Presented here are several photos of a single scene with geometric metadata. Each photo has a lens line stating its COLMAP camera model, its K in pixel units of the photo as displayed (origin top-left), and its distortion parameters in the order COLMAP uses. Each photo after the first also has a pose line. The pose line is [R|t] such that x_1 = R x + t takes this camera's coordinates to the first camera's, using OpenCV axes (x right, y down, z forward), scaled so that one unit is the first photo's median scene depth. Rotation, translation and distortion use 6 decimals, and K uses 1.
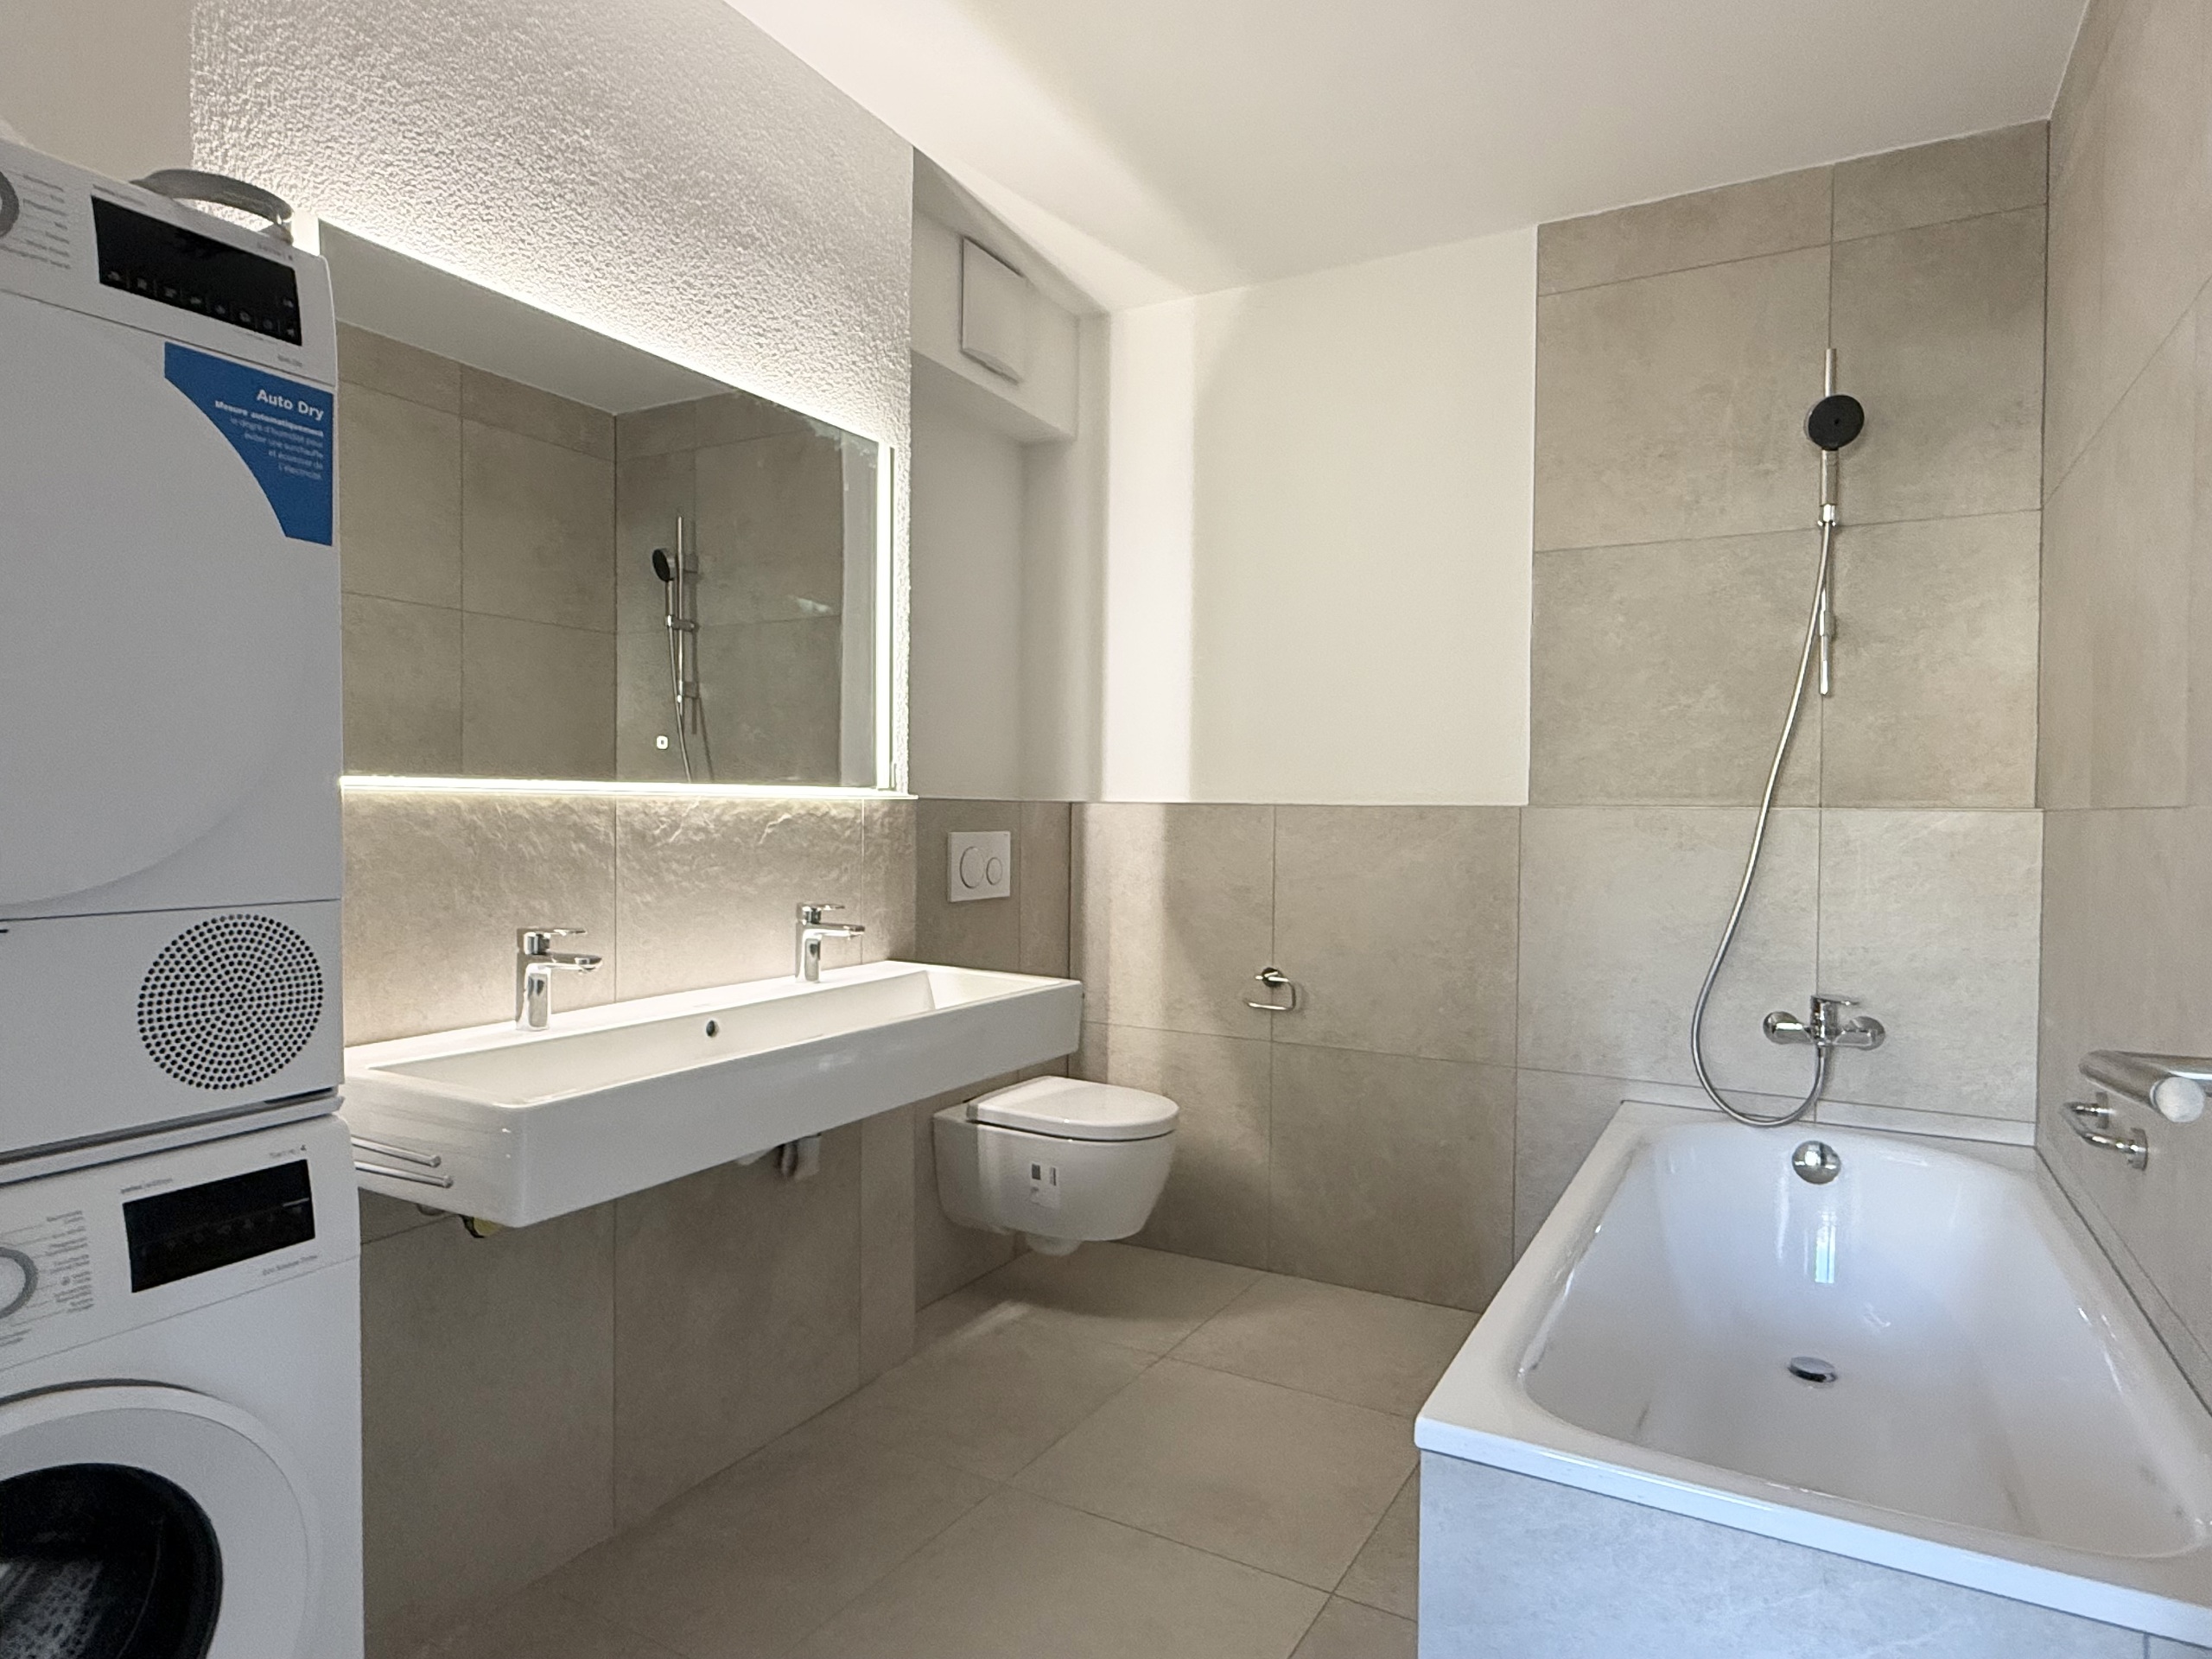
lens RADIAL K [[1302.9, 0, 1099.5], [0, 1302.9, 807.3], [0, 0, 1]] dist [-0.004171, 0.000999]
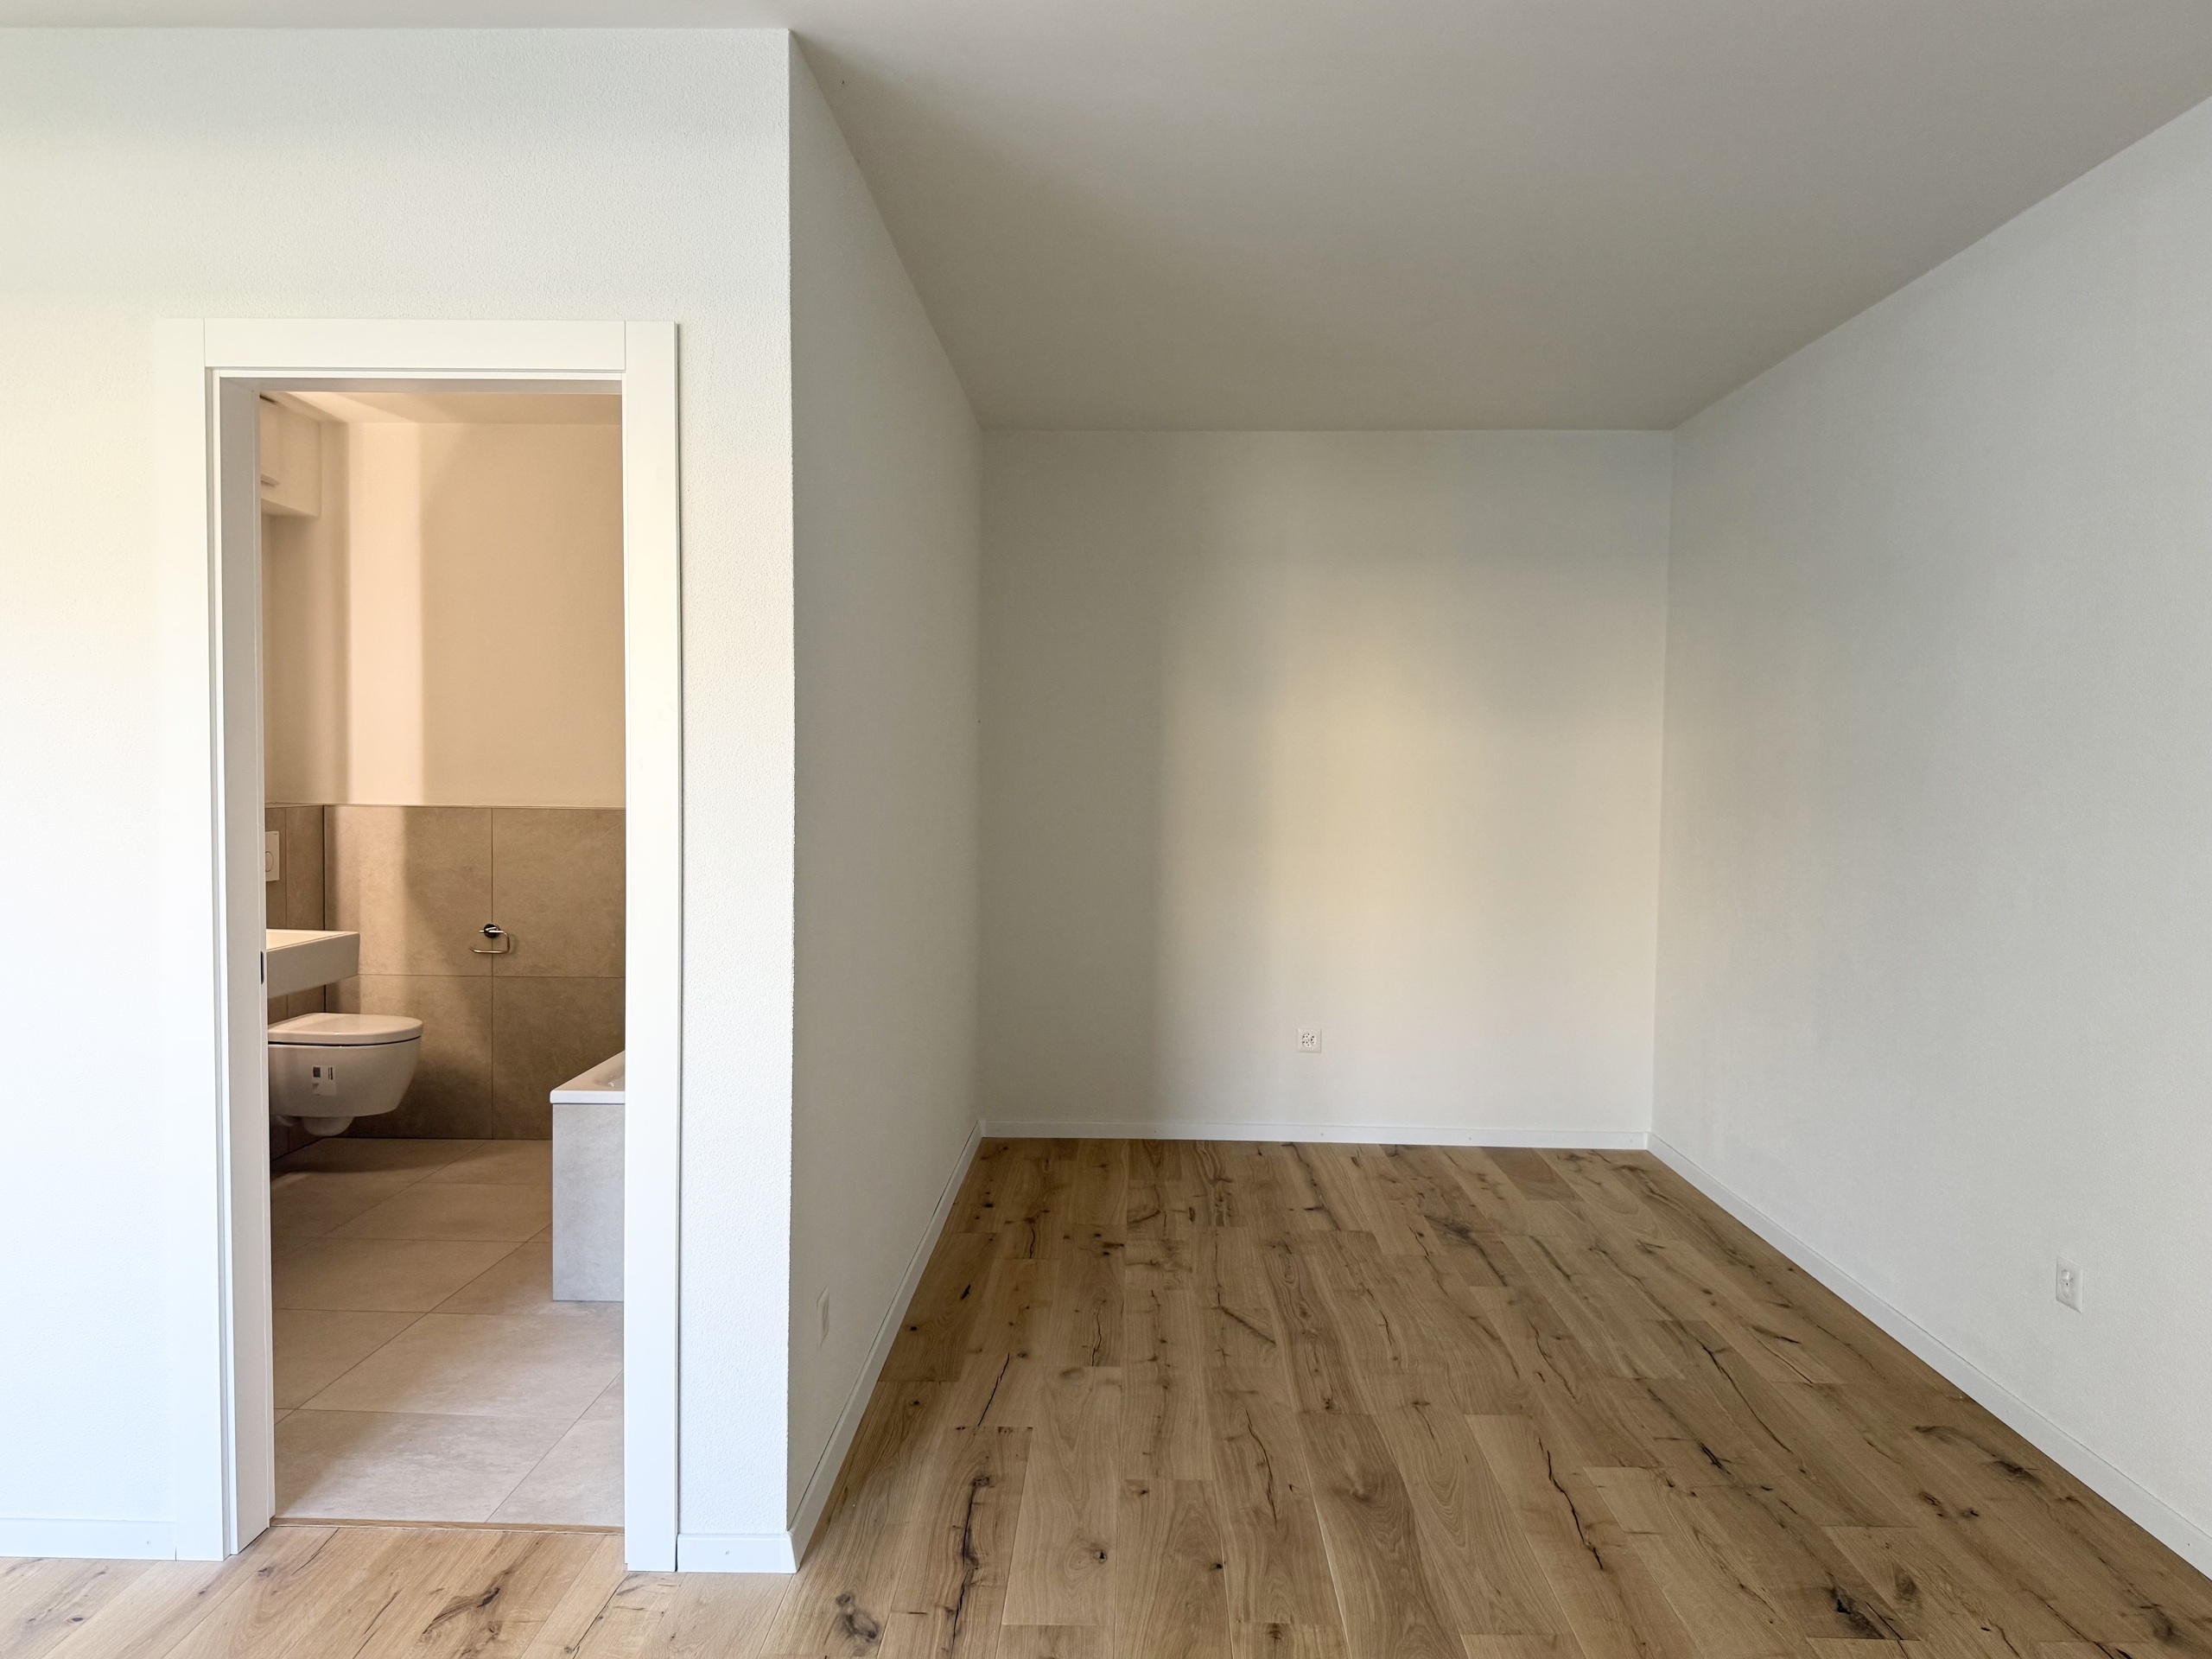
lens RADIAL K [[1599.6, 0, 1107.9], [0, 1599.6, 816.8], [0, 0, 1]] dist [0.027456, -0.070417]
pose [[0.882361, -0.022484, 0.470036, -0.095148], [0.005185, 0.999262, 0.038067, -0.056430], [-0.470544, -0.031152, 0.881826, -0.875762]]
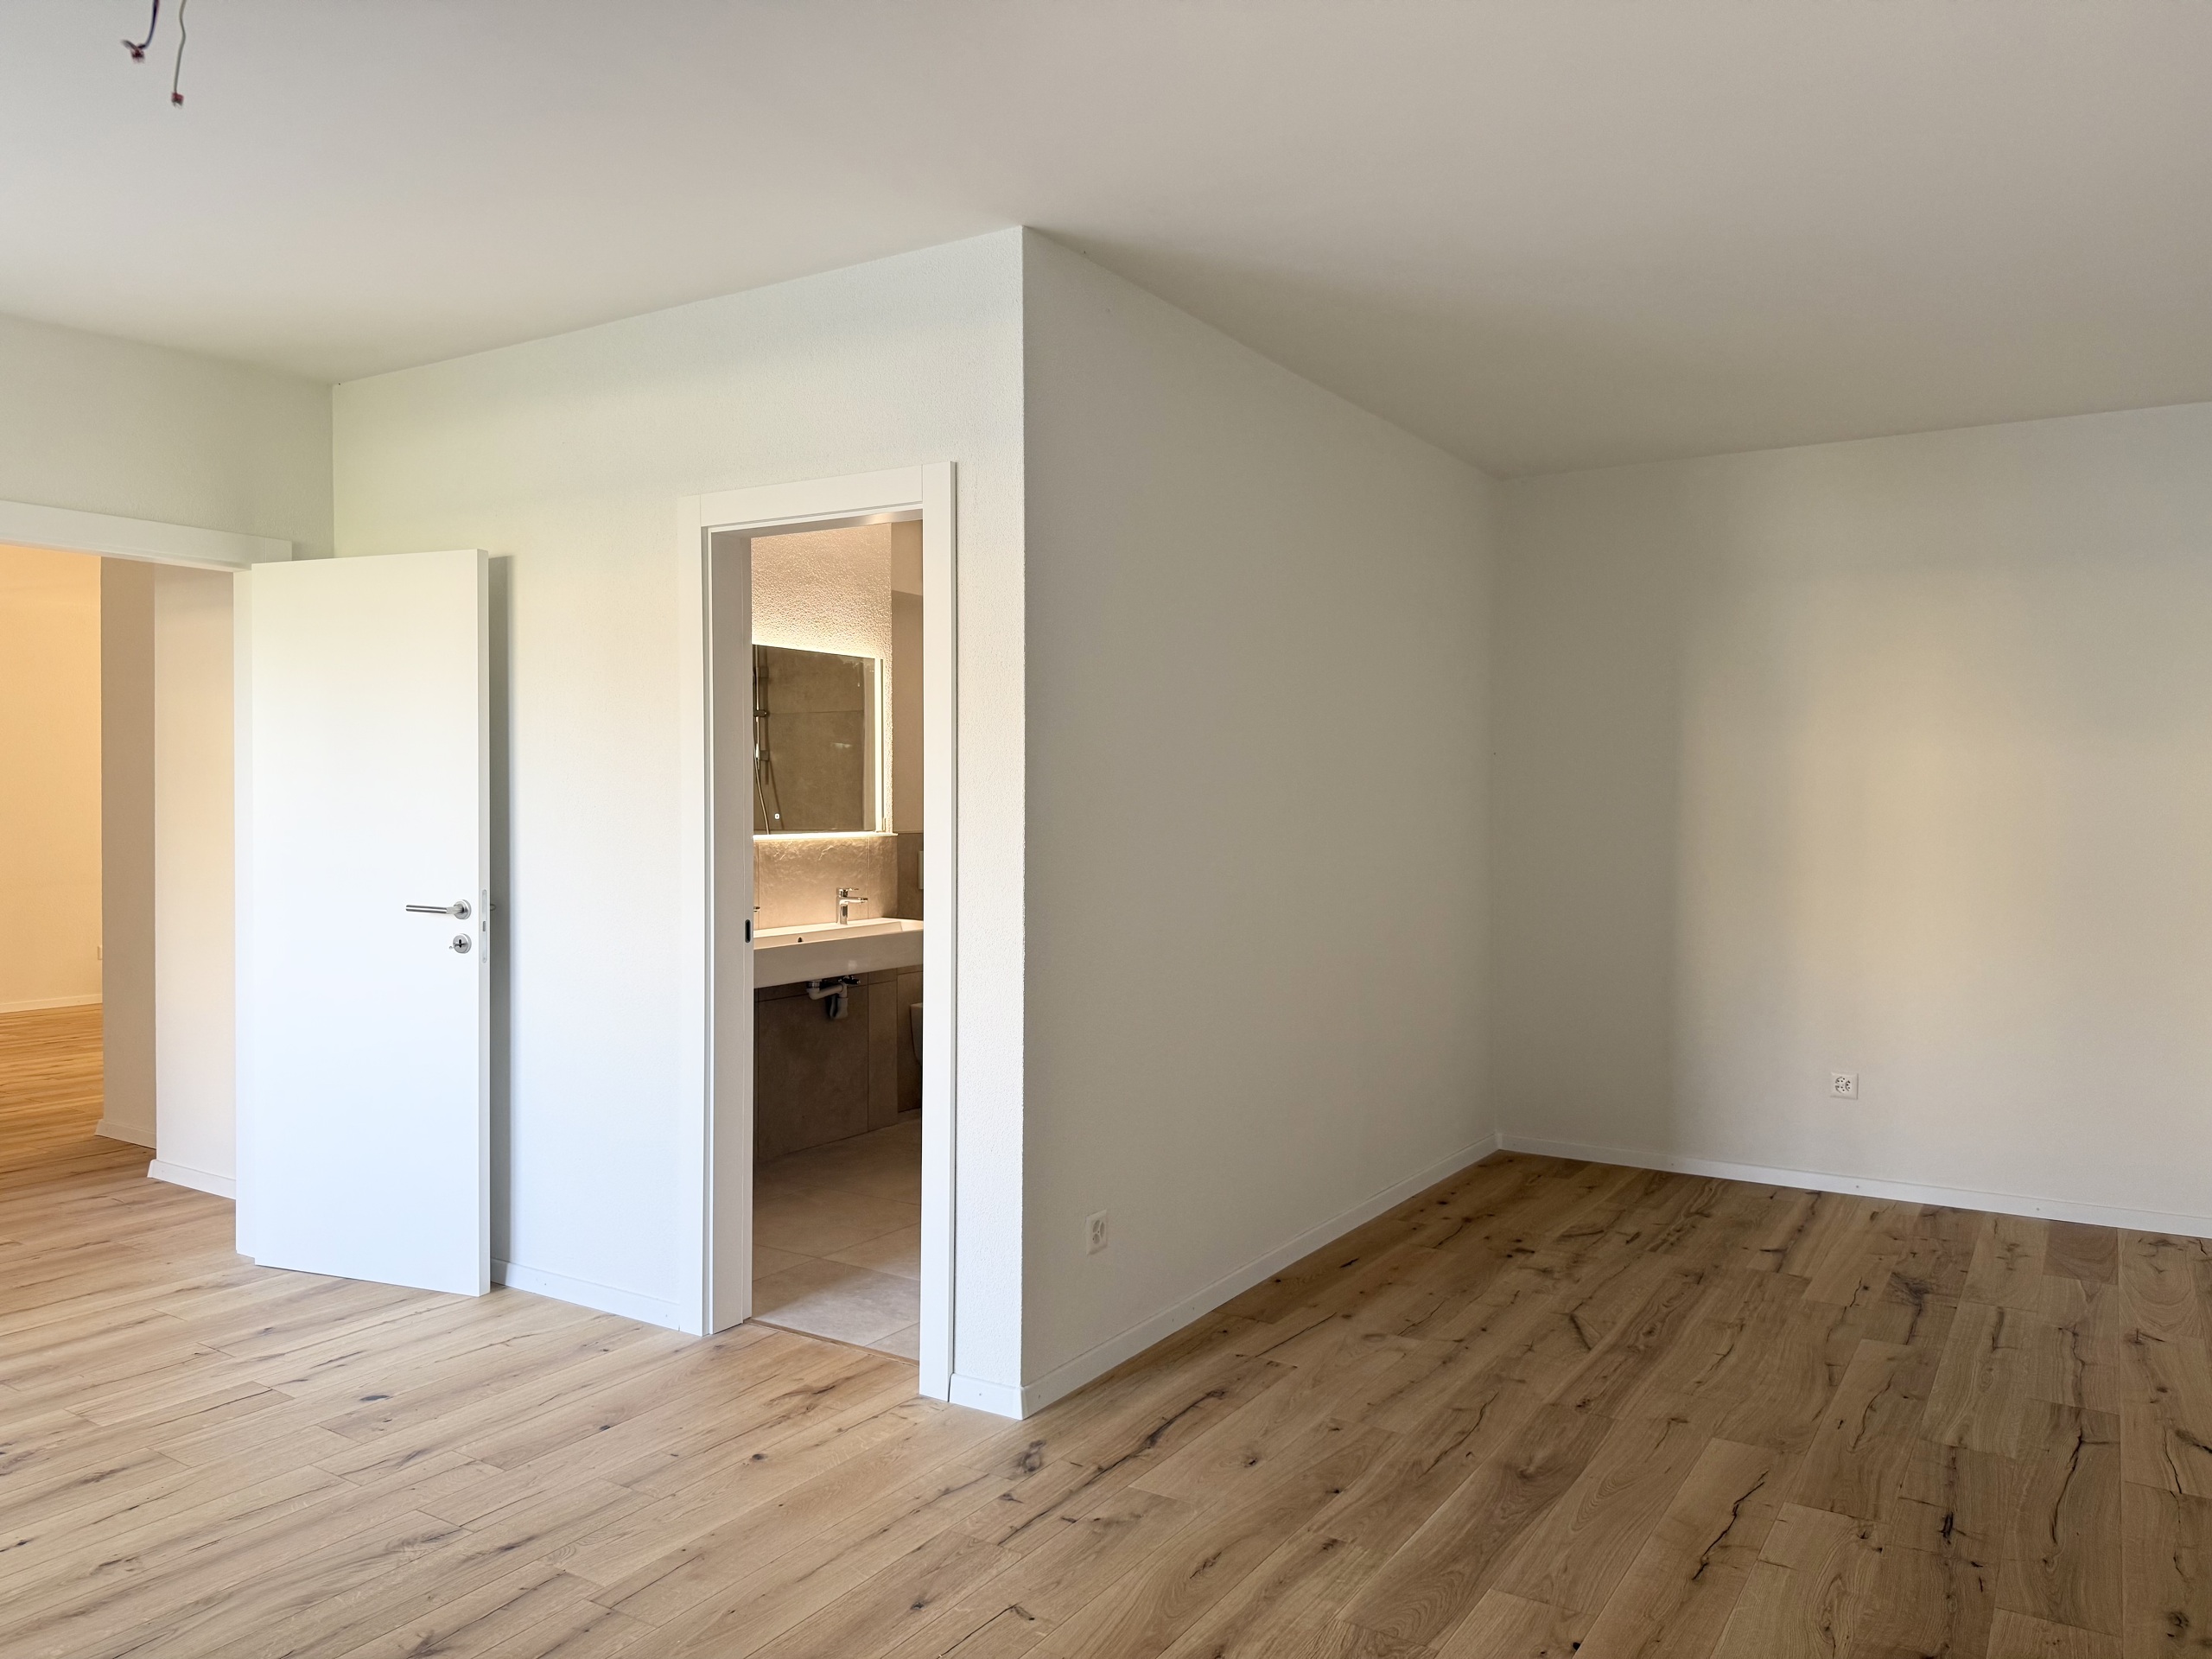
lens RADIAL K [[1550.1, 0, 1102.8], [0, 1550.1, 801.9], [0, 0, 1]] dist [-0.030444, 0.000826]
pose [[0.998371, -0.008472, -0.056424, 0.251512], [0.008276, 0.999959, -0.003694, -0.038805], [0.056453, 0.003221, 0.998400, -1.090351]]
